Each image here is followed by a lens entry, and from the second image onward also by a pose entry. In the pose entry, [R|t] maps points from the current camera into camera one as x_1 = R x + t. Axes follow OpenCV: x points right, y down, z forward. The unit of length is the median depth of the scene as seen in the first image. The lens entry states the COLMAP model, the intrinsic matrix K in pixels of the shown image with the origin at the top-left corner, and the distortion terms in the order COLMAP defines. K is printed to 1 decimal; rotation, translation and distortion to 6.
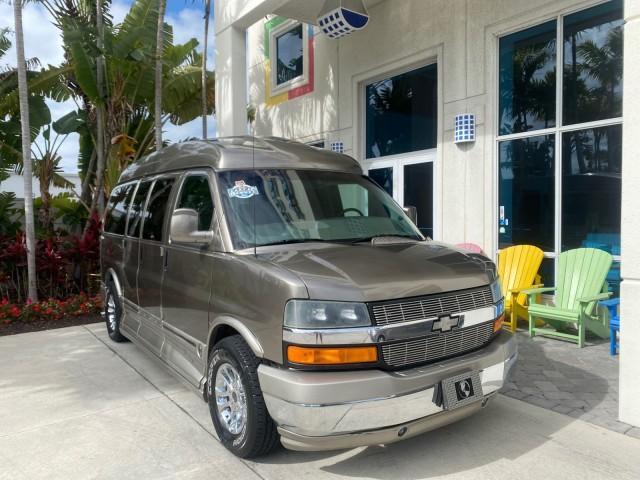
lens RADIAL K [[492.1, 0, 319.0], [0, 492.1, 236.9], [0, 0, 1]] dist [0.023554, -0.026277]
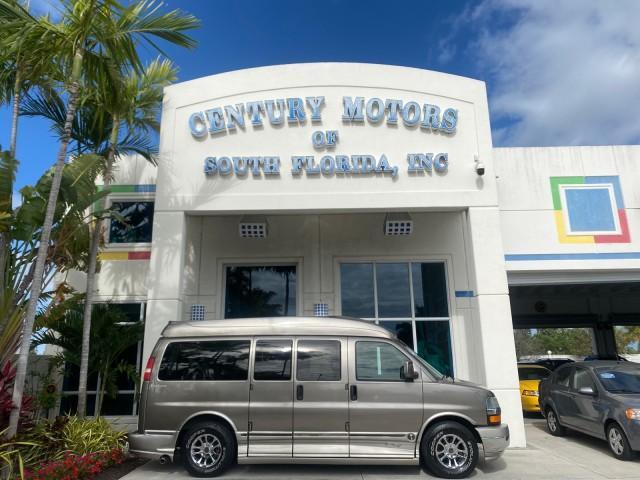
lens RADIAL K [[492.1, 0, 315.3], [0, 492.1, 235.3], [0, 0, 1]] dist [0.023554, -0.026277]
pose [[0.653137, 0.212025, 0.726951, -0.745398], [0.023879, 0.953757, -0.299629, 0.019221], [-0.756864, 0.213058, 0.617871, -0.029732]]
